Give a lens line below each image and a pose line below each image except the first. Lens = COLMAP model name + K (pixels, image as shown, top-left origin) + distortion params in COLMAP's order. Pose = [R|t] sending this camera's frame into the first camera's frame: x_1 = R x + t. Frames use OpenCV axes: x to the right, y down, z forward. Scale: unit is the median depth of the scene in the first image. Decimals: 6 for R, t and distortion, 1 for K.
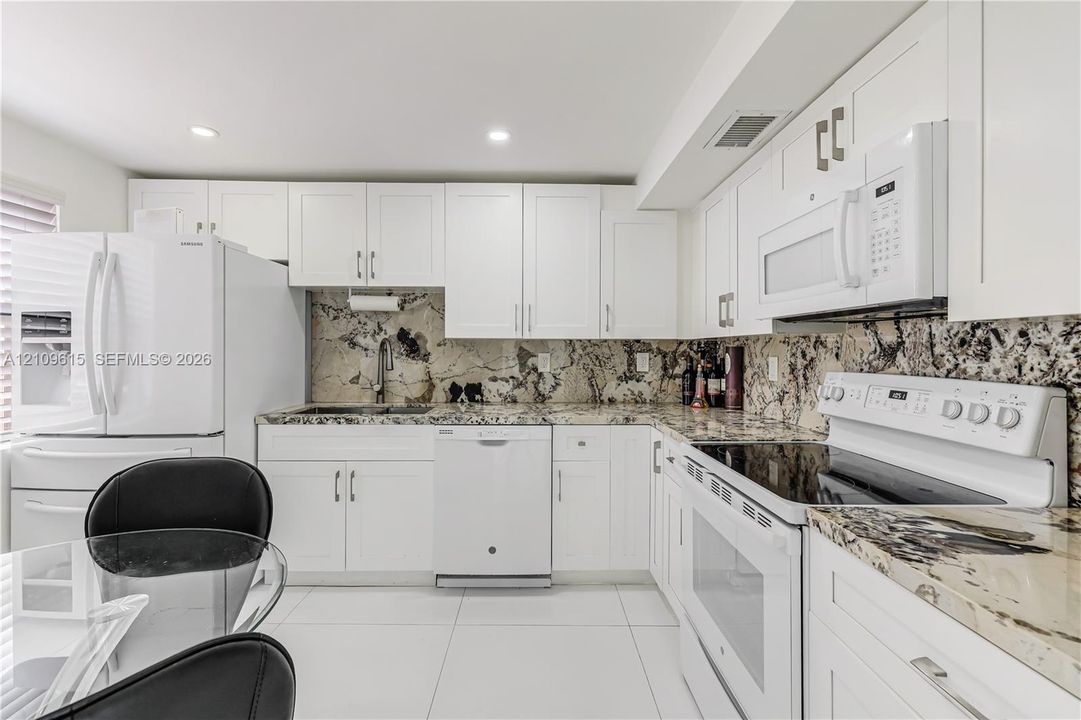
lens RADIAL K [[473.6, 0, 541.0], [0, 473.6, 348.4], [0, 0, 1]] dist [0.000262, -0.000943]
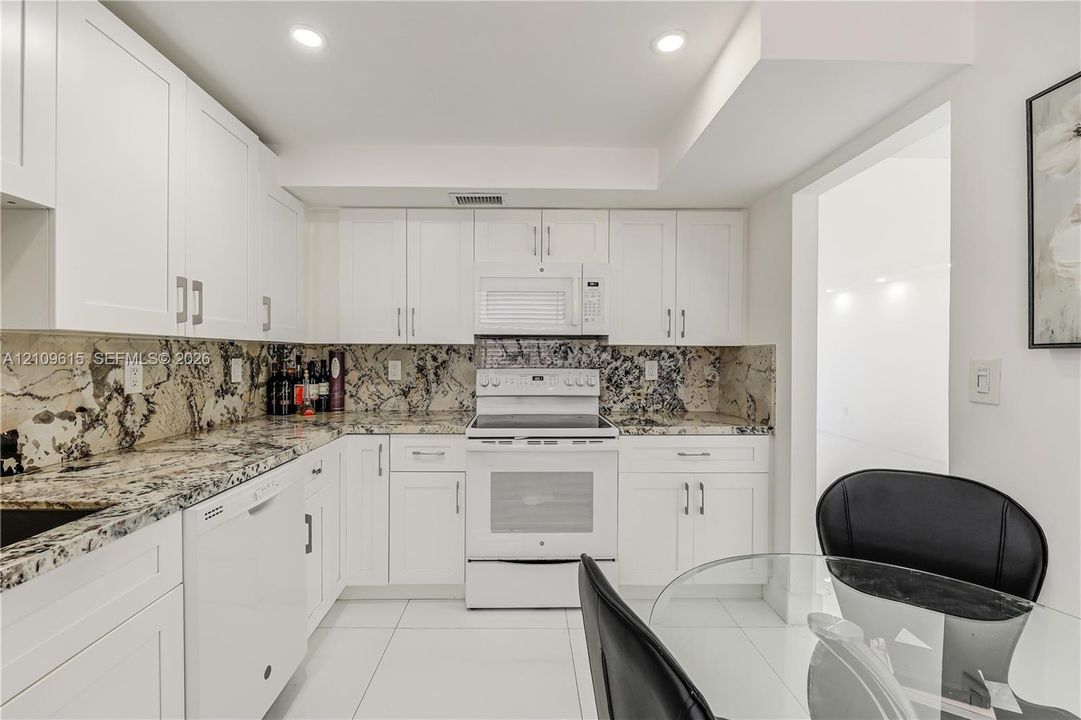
lens RADIAL K [[473.6, 0, 536.2], [0, 473.6, 358.9], [0, 0, 1]] dist [0.000262, -0.000943]
pose [[-0.036086, -0.012543, 0.999270, -0.591775], [-0.006894, 0.999901, 0.012302, -0.003033], [-0.999325, -0.006445, -0.036169, 0.529329]]
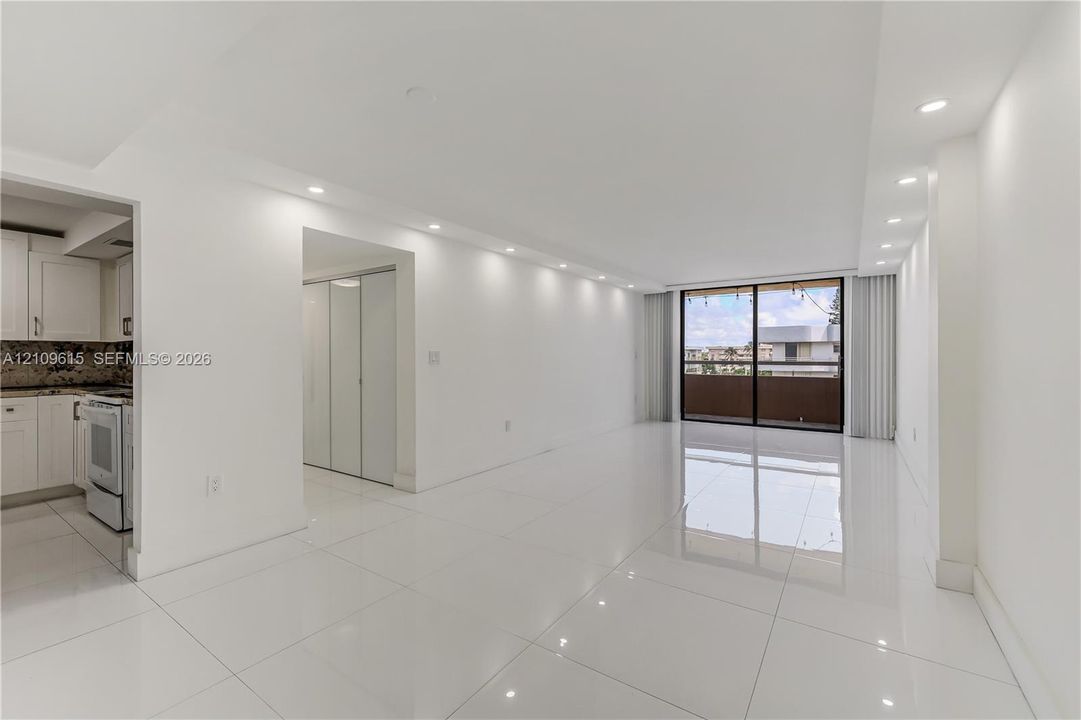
lens RADIAL K [[473.6, 0, 545.4], [0, 473.6, 355.2], [0, 0, 1]] dist [0.000262, -0.000943]
pose [[0.596347, 0.000294, 0.802727, -0.084695], [0.001120, 0.999999, -0.001198, 0.025793], [-0.802726, 0.001614, 0.596346, -1.014614]]
